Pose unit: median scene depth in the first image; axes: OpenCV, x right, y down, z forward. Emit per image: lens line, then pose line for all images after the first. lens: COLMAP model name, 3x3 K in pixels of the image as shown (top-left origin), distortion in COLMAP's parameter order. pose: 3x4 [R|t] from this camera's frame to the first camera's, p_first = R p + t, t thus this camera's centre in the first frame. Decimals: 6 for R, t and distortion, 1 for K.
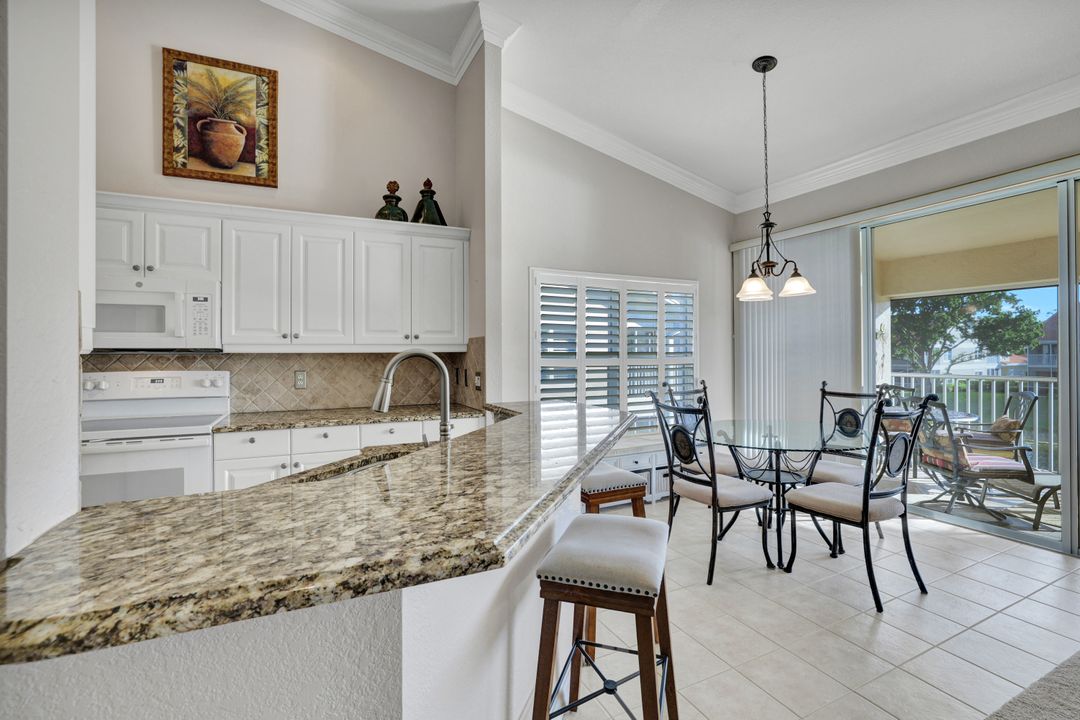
lens RADIAL K [[466.4, 0, 529.7], [0, 466.4, 349.0], [0, 0, 1]] dist [-0.019040, 0.000681]
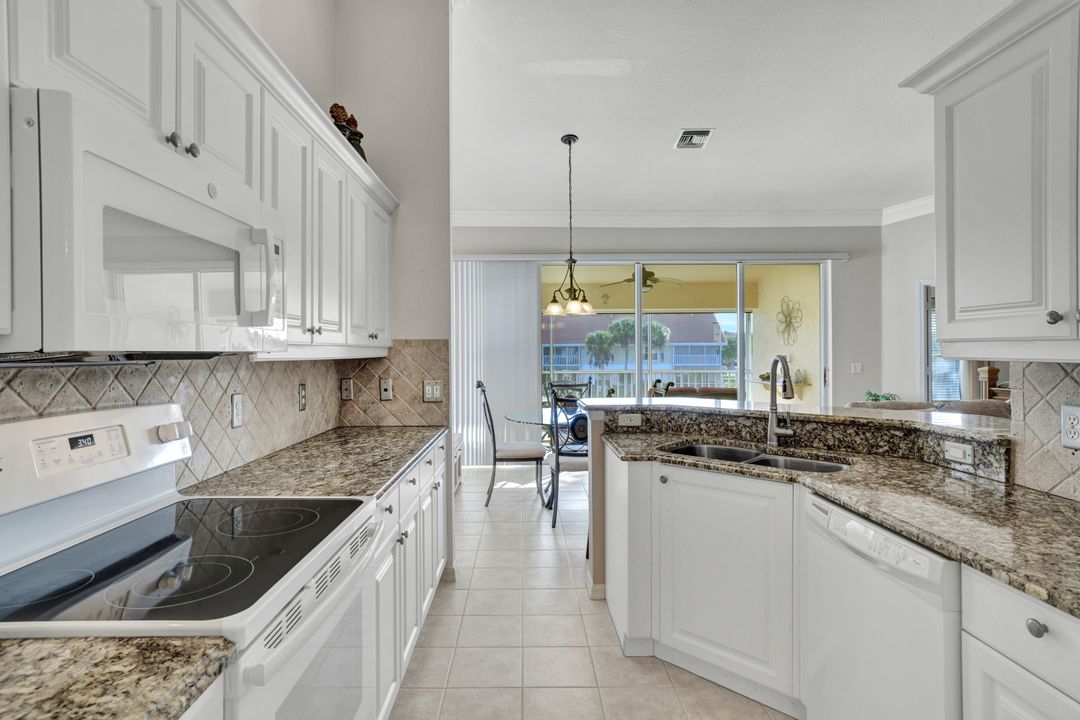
lens RADIAL K [[546.9, 0, 540.0], [0, 546.9, 360.0], [0, 0, 1]] dist [-0.001825, -0.000086]
pose [[0.386202, -0.012034, 0.922336, -0.985697], [-0.003042, 0.999893, 0.014319, -0.001808], [-0.922409, -0.008335, 0.386124, 0.462249]]
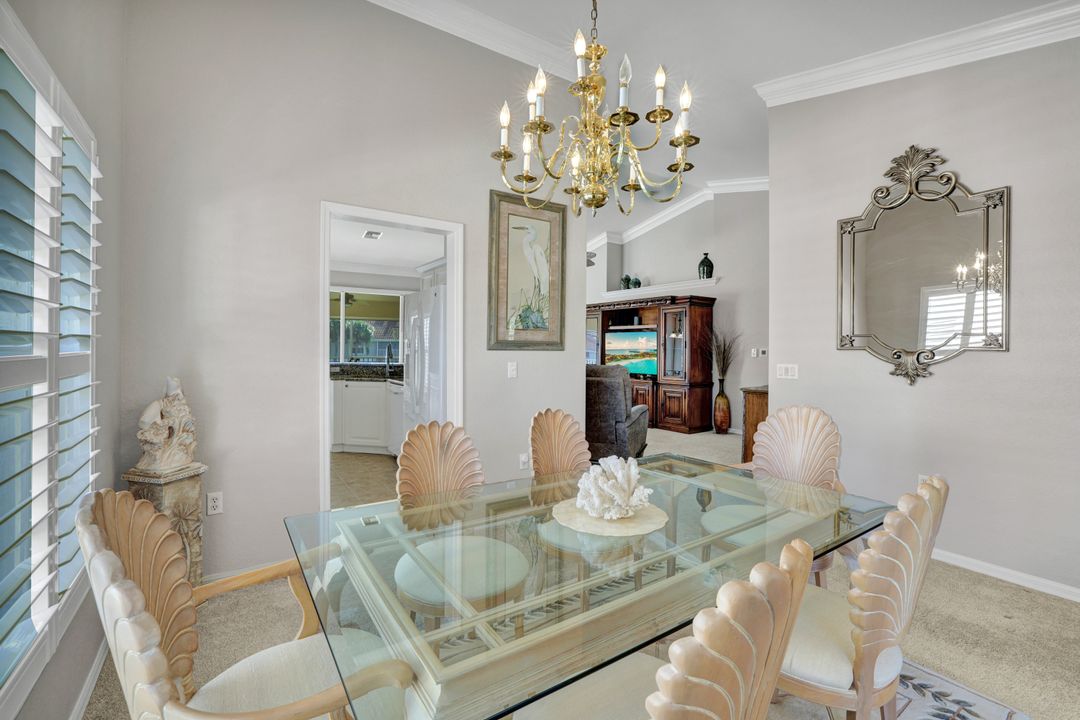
lens RADIAL K [[466.4, 0, 529.7], [0, 466.4, 349.0], [0, 0, 1]] dist [-0.019040, 0.000681]
pose [[-0.152079, -0.001553, 0.988367, -2.125711], [-0.013233, 0.999912, -0.000465, 0.014438], [-0.988280, -0.013150, -0.152086, 0.169080]]
